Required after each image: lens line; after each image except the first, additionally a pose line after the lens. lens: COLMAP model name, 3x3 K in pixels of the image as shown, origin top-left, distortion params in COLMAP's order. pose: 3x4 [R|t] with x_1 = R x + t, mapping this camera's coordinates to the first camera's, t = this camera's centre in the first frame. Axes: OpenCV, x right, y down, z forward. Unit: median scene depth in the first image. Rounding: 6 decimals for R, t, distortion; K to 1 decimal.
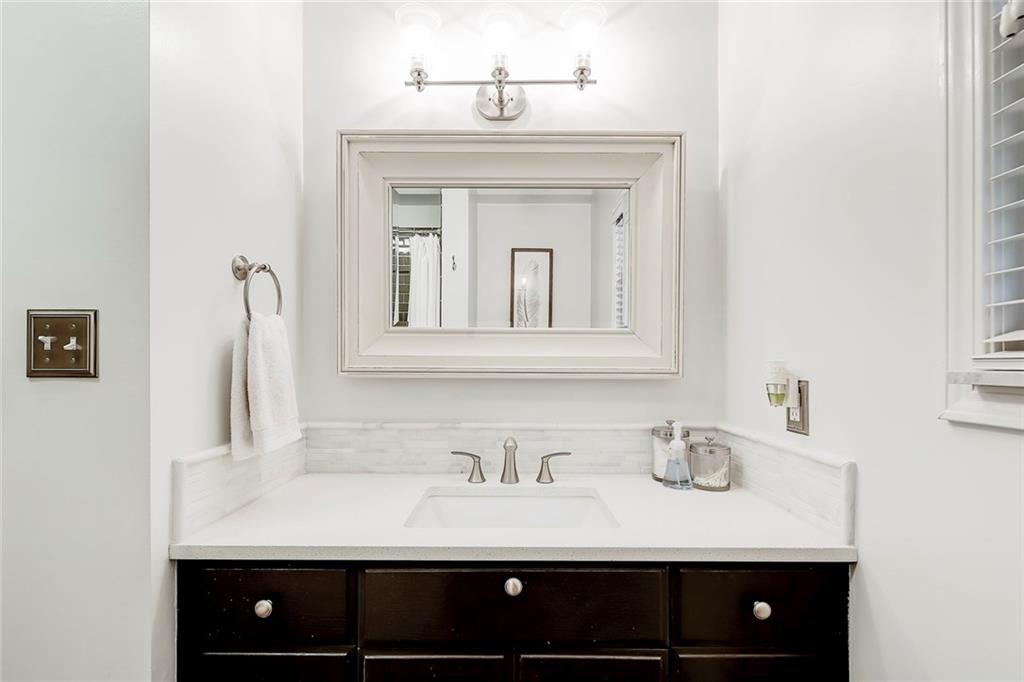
lens RADIAL K [[439.6, 0, 503.6], [0, 439.6, 354.9], [0, 0, 1]] dist [0.001096, -0.000301]
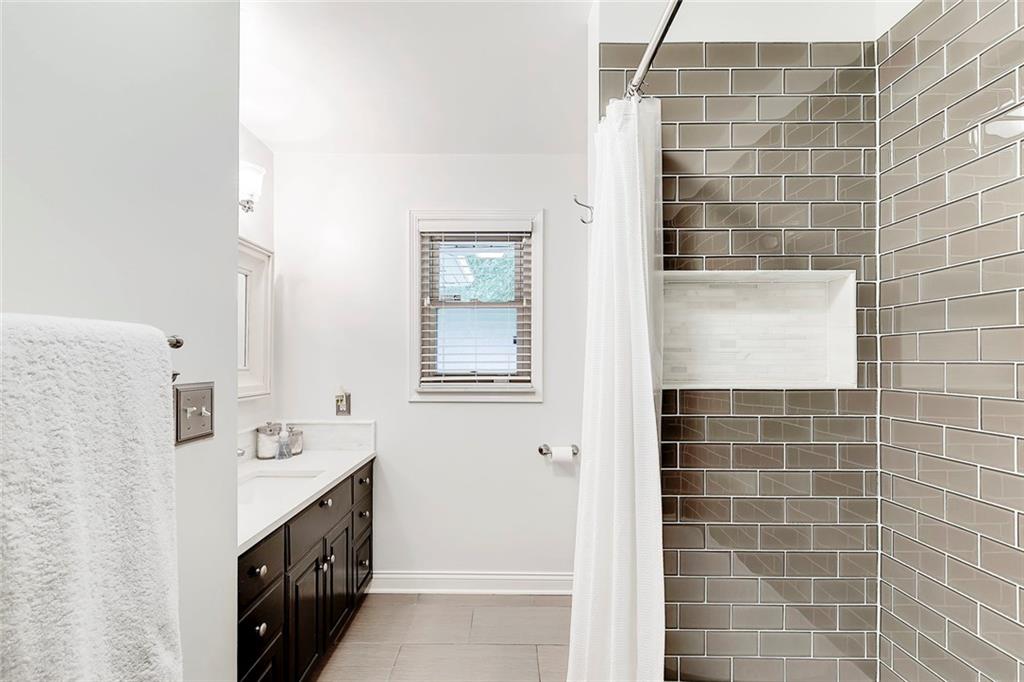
lens RADIAL K [[439.6, 0, 503.6], [0, 439.6, 354.9], [0, 0, 1]] dist [0.001096, -0.000301]
pose [[0.007640, 0.008116, 0.999938, -1.716664], [-0.013540, 0.999876, -0.008012, -0.143754], [-0.999879, -0.013478, 0.007749, 0.123561]]
